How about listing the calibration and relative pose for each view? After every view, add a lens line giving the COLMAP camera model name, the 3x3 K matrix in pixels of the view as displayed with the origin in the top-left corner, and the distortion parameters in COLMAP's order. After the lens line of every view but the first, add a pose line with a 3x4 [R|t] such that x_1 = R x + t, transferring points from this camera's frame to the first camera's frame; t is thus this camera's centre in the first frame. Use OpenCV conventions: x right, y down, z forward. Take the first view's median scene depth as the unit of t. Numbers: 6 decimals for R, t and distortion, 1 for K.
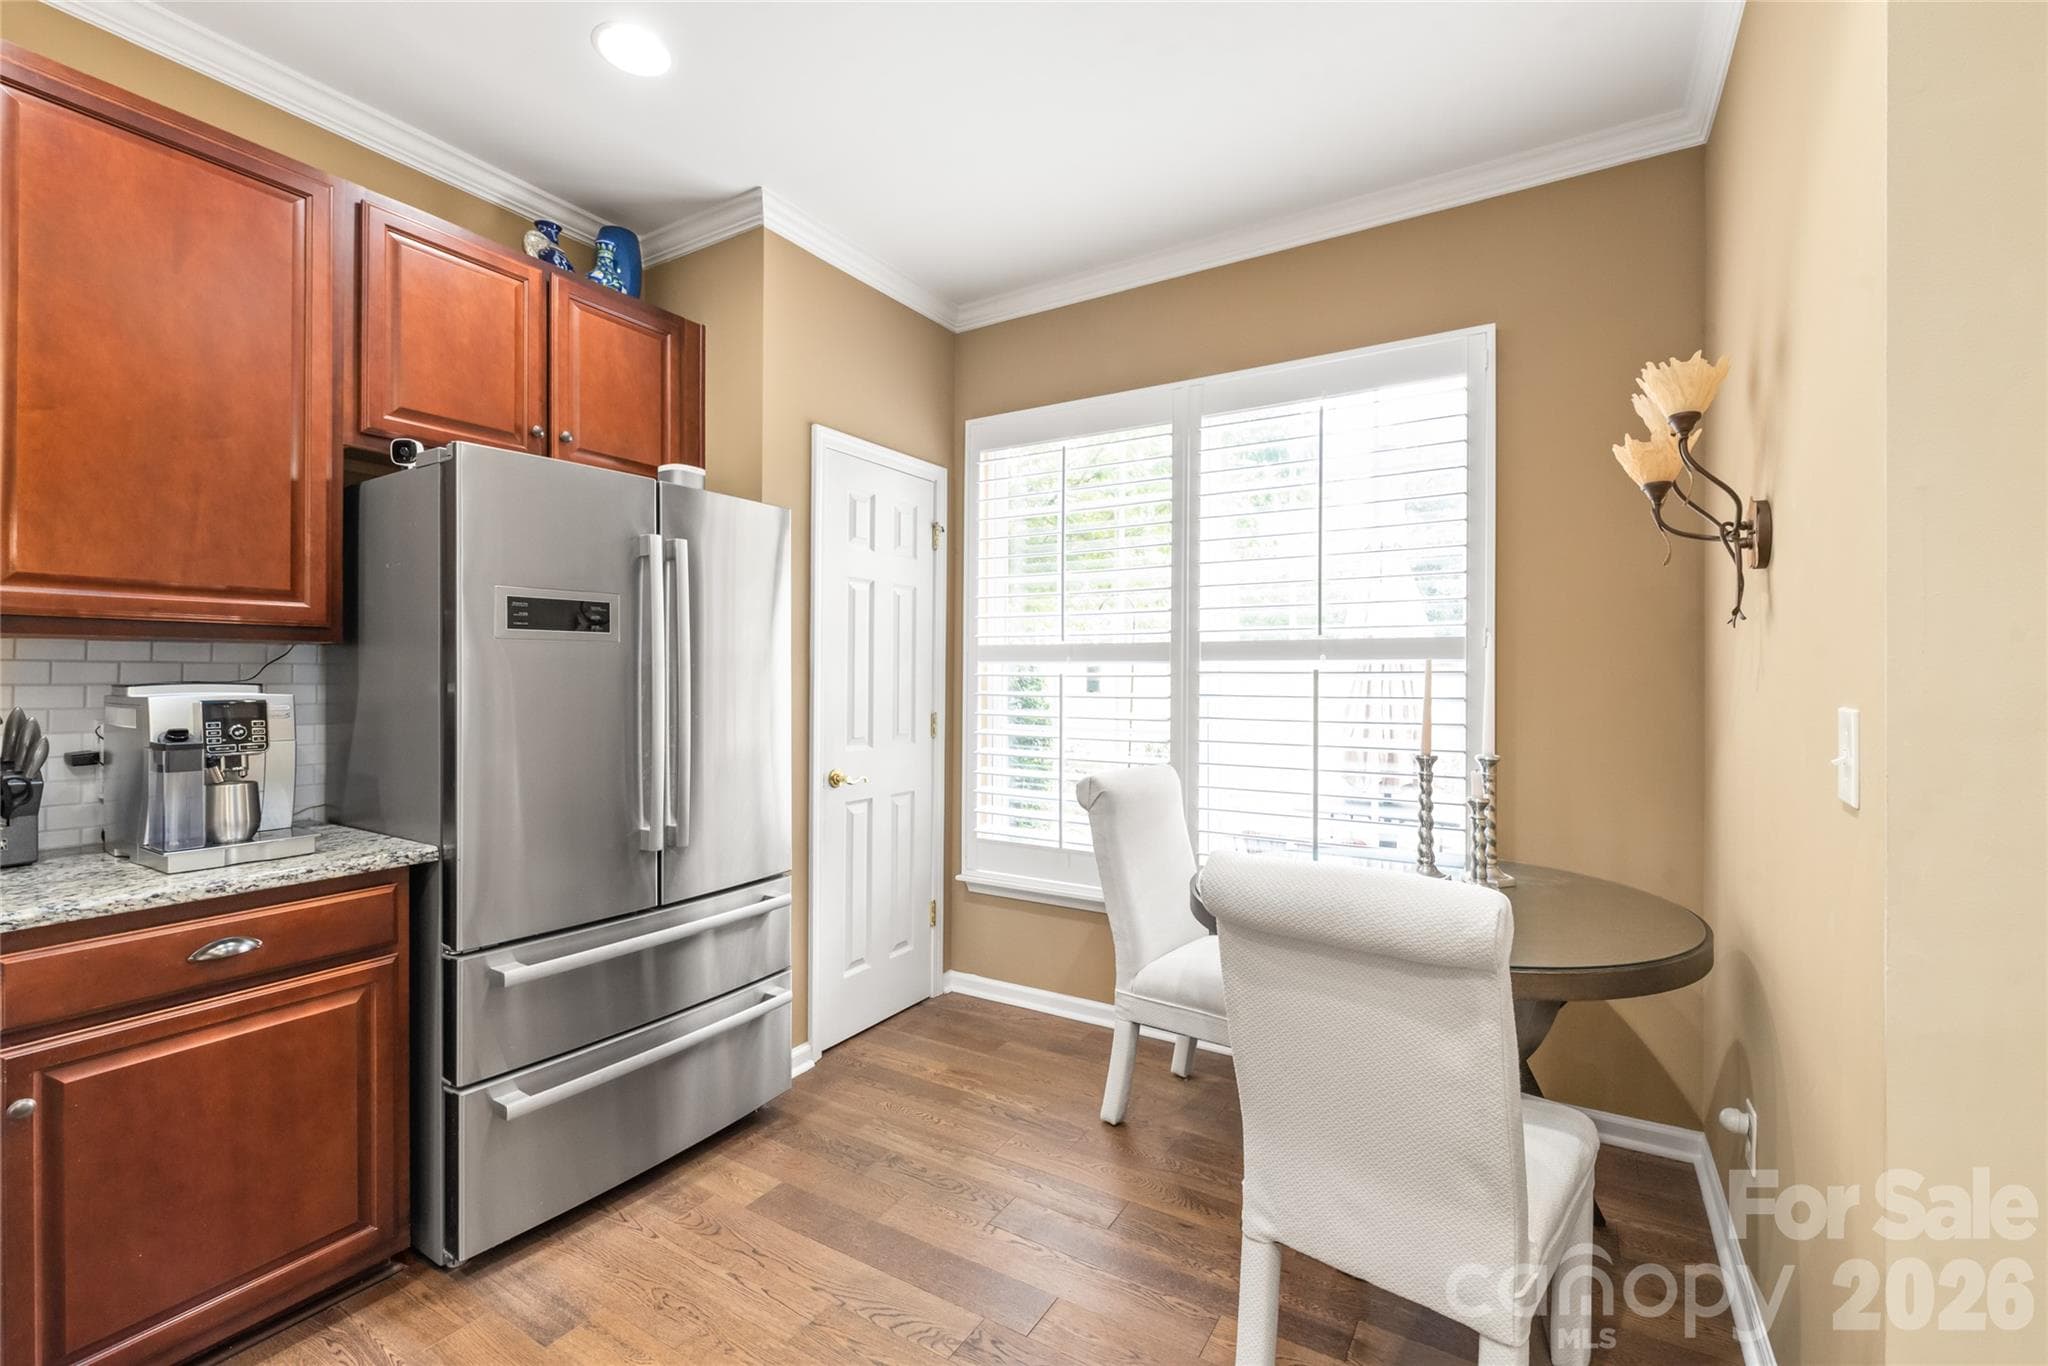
lens RADIAL K [[878.6, 0, 1024.3], [0, 878.6, 680.8], [0, 0, 1]] dist [0.000571, 0.000065]
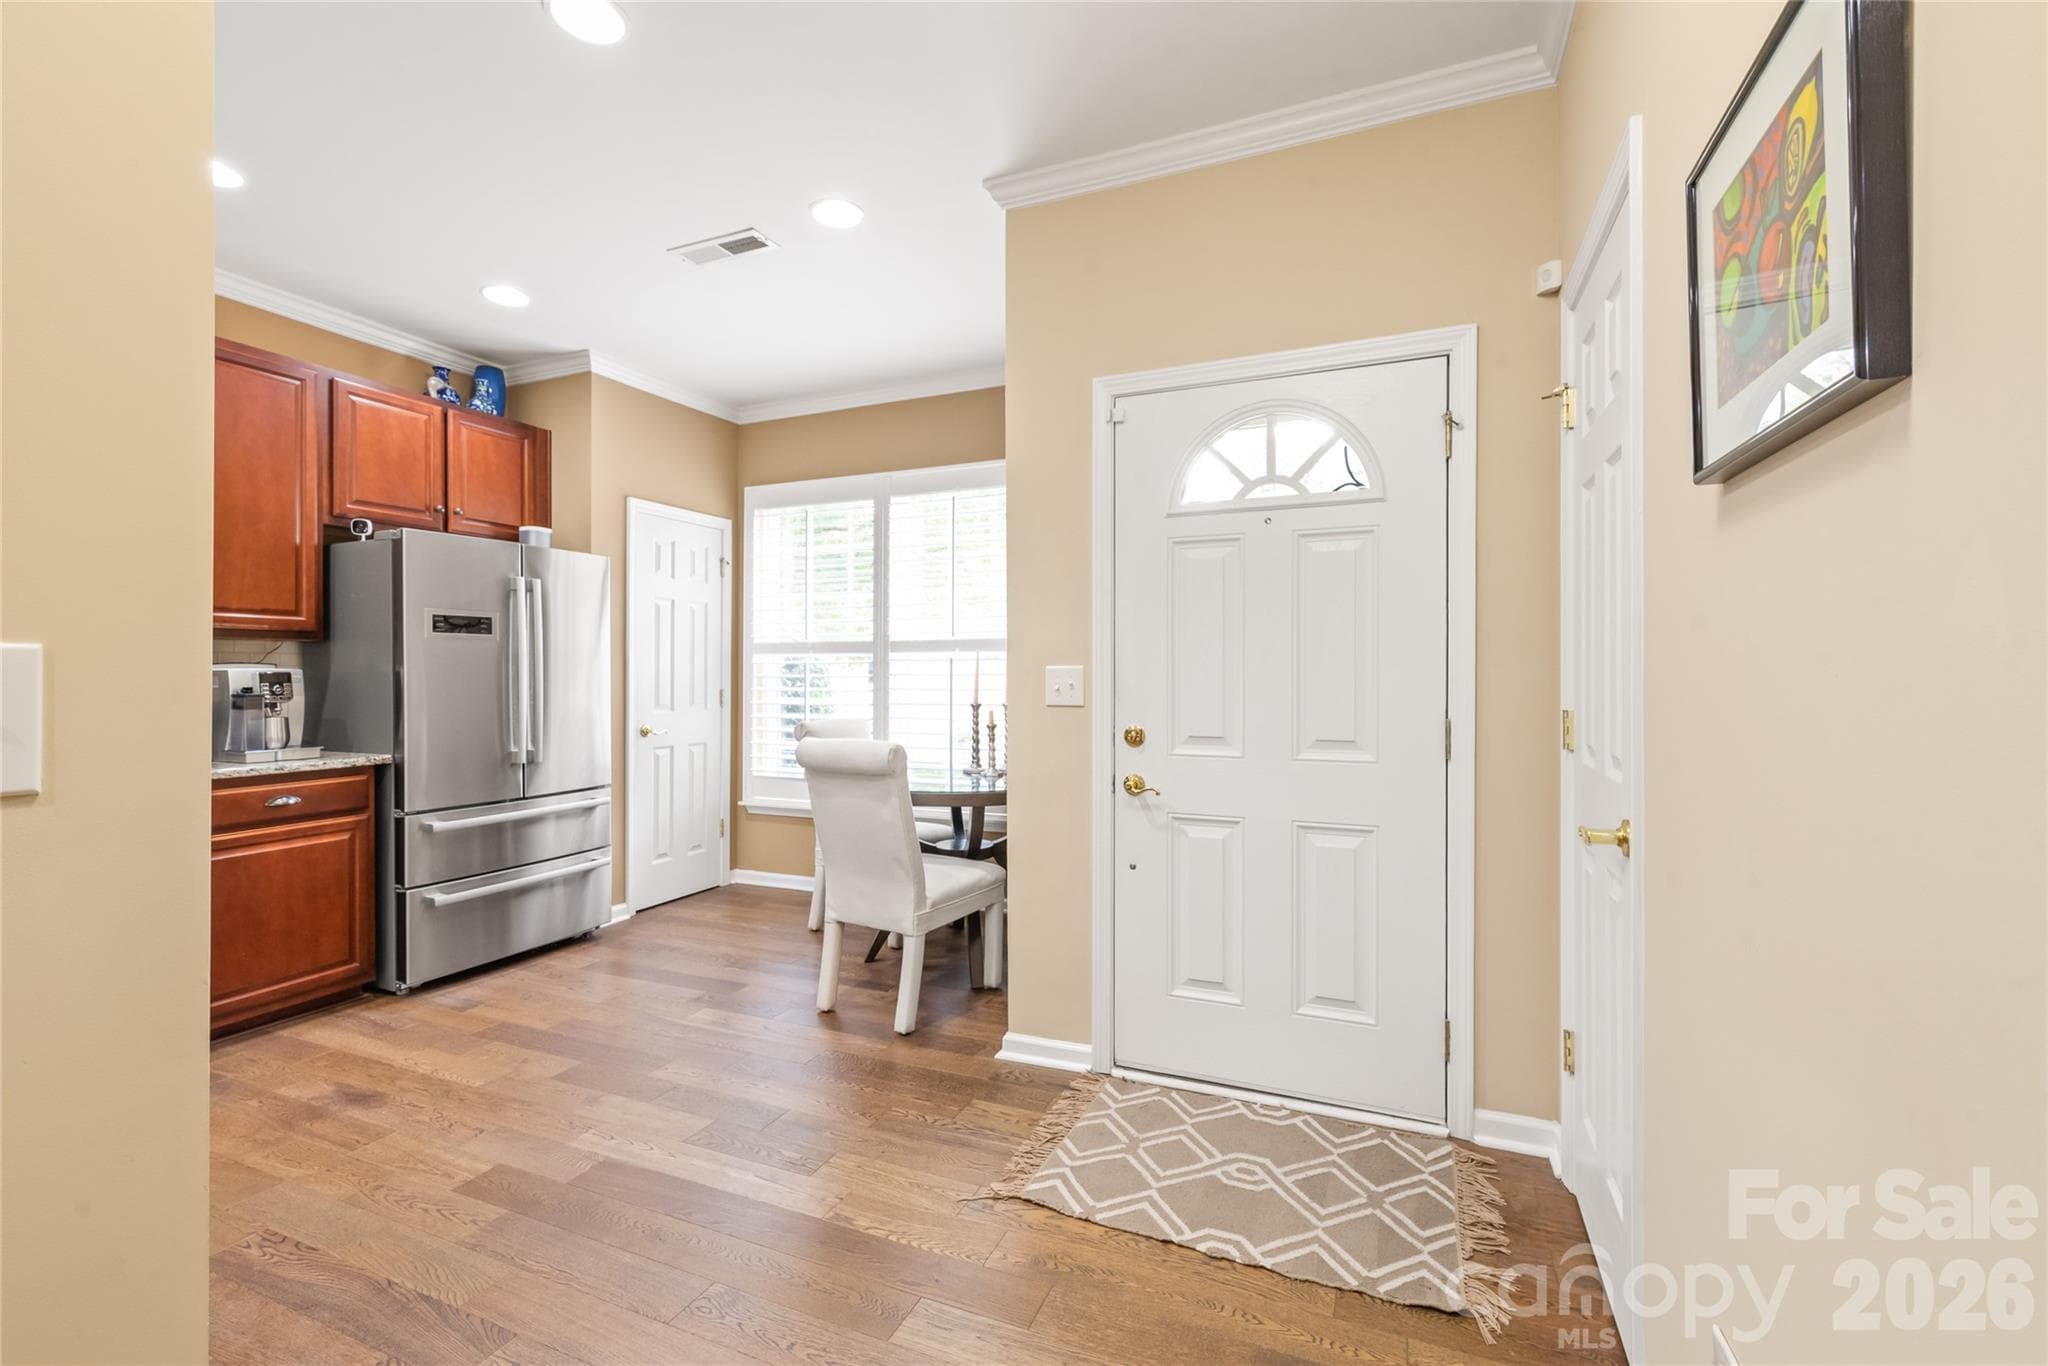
lens RADIAL K [[878.6, 0, 1032.6], [0, 878.6, 679.2], [0, 0, 1]] dist [0.000571, 0.000065]
pose [[0.988680, -0.003591, 0.149998, 0.290775], [0.003519, 0.999994, 0.000749, 0.031728], [-0.150000, -0.000213, 0.988686, -0.793320]]
